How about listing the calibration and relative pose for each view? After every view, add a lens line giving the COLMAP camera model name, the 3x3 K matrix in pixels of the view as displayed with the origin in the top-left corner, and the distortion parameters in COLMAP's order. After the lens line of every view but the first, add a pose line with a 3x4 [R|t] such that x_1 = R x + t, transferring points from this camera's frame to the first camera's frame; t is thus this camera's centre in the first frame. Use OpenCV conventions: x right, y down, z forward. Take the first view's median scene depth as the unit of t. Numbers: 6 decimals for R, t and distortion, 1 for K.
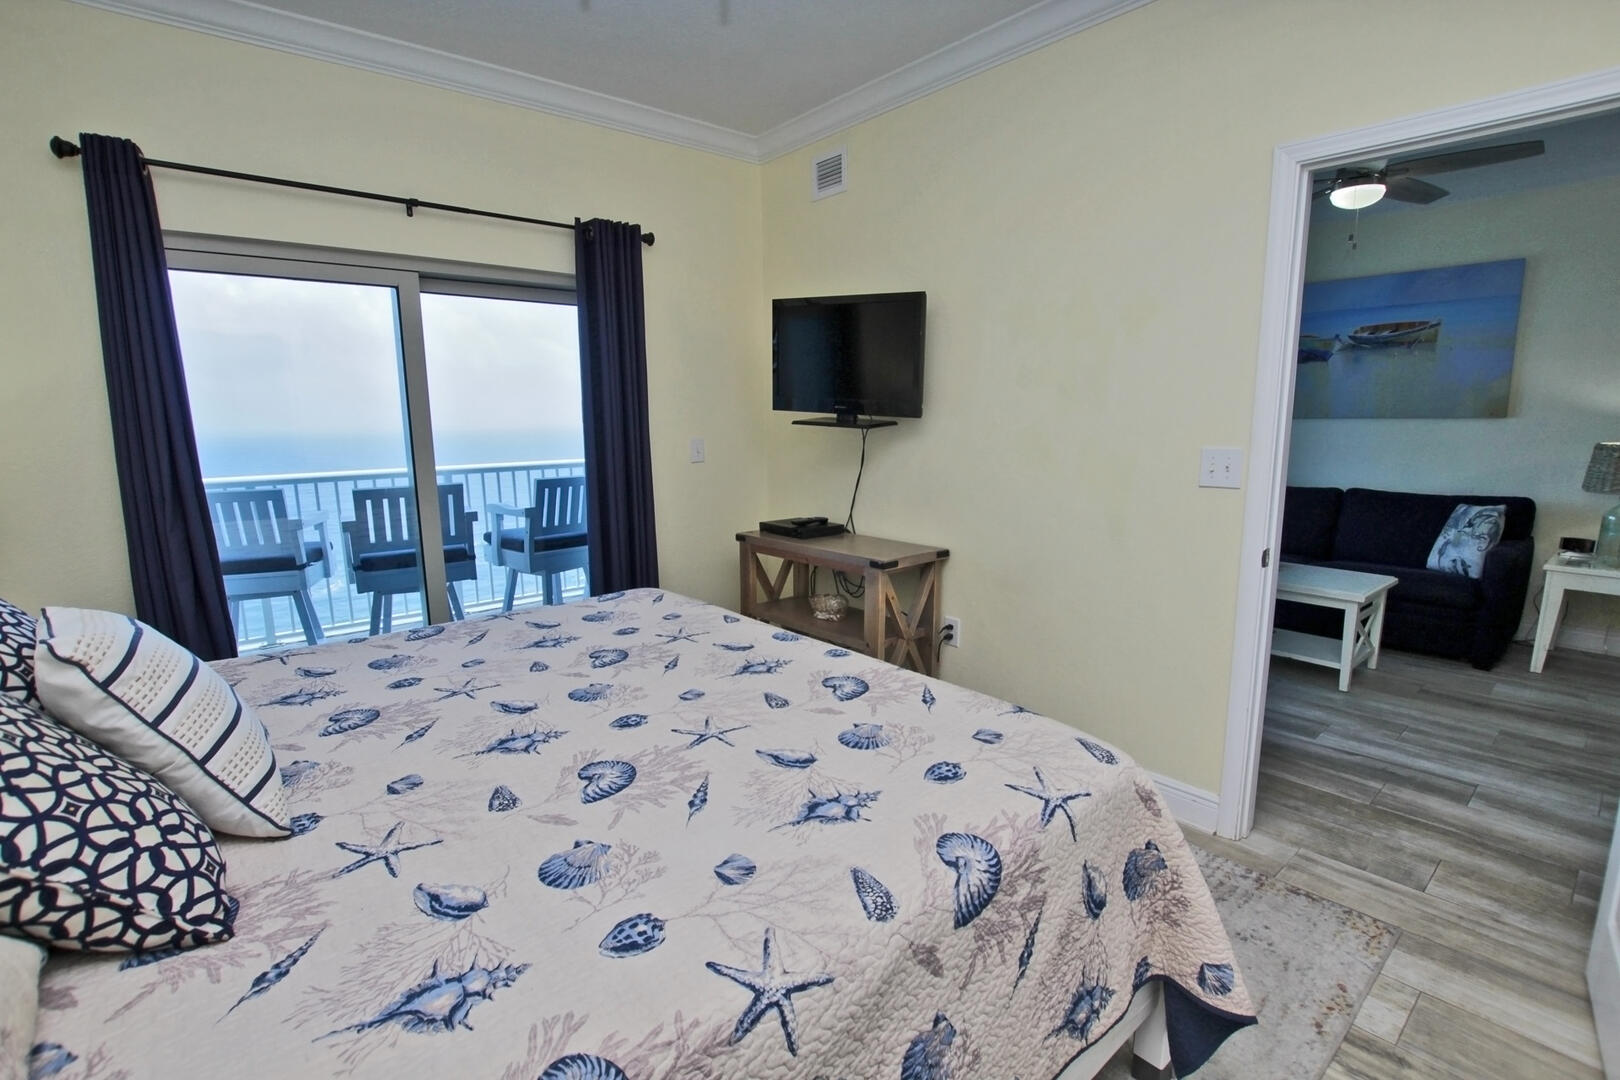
lens RADIAL K [[754.7, 0, 806.9], [0, 754.7, 544.5], [0, 0, 1]] dist [-0.035551, 0.005543]
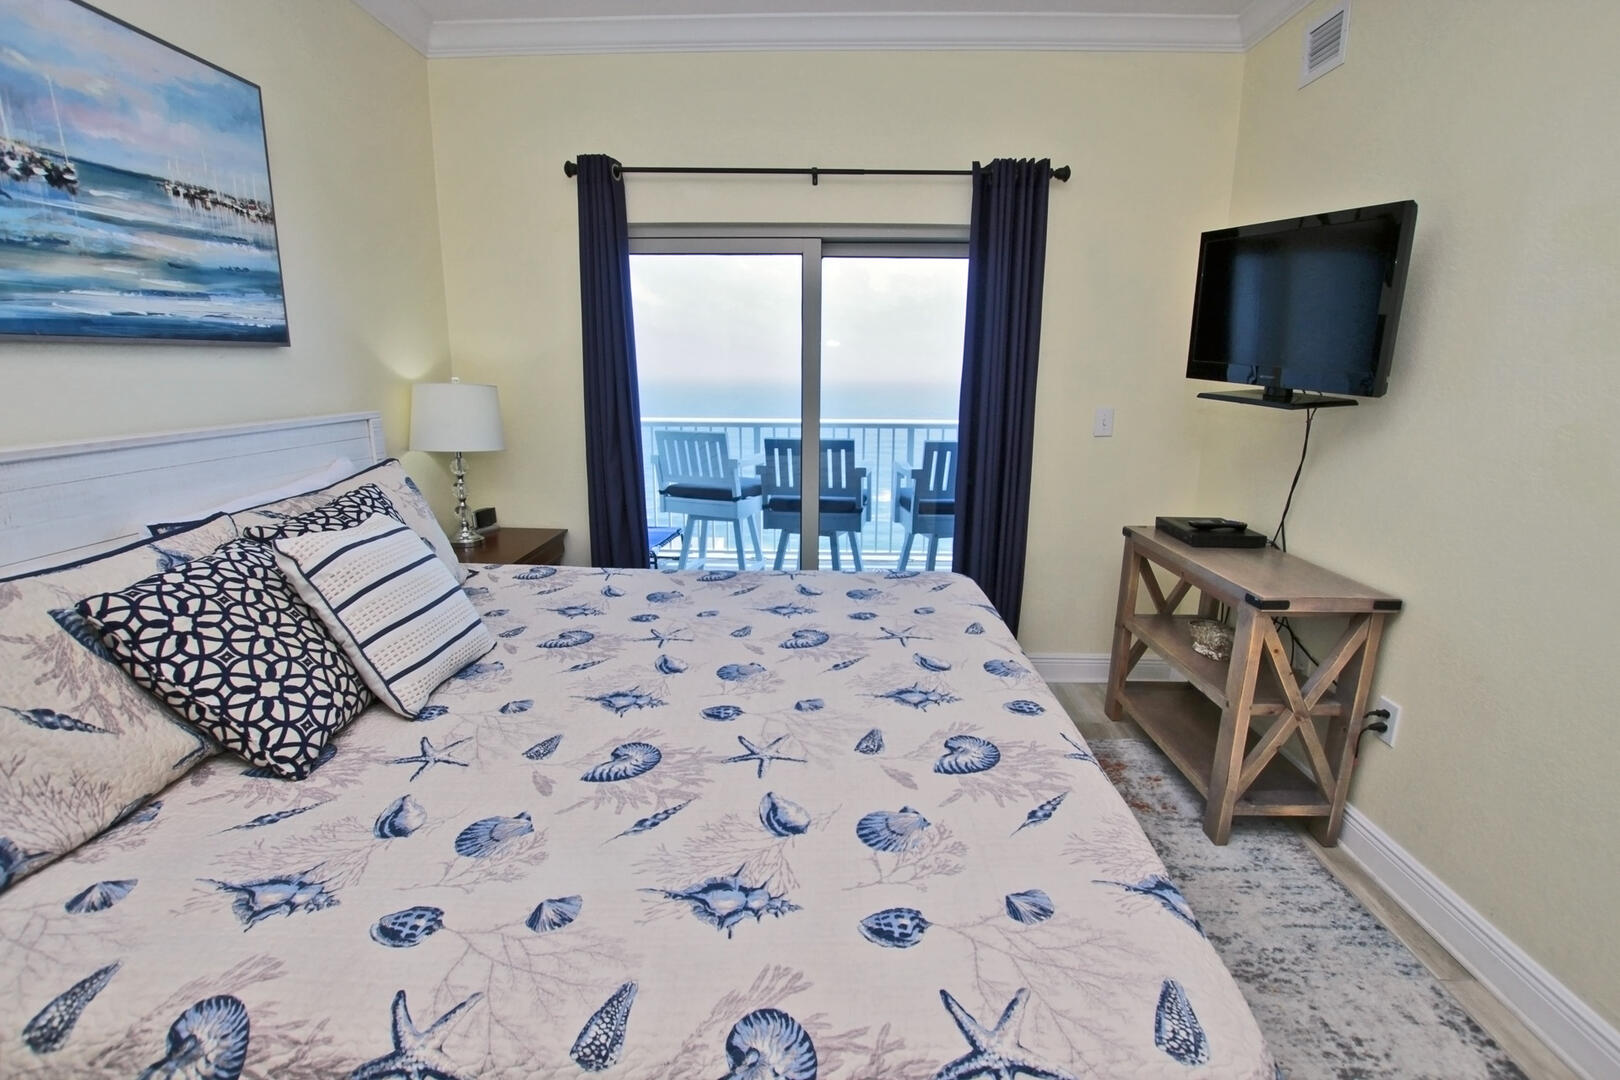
lens RADIAL K [[754.7, 0, 814.7], [0, 754.7, 540.6], [0, 0, 1]] dist [-0.035551, 0.005543]
pose [[0.744453, 0.162484, -0.647602, 0.255746], [-0.126216, 0.986696, 0.102471, -0.054438], [0.655637, 0.005453, 0.755057, 0.210625]]
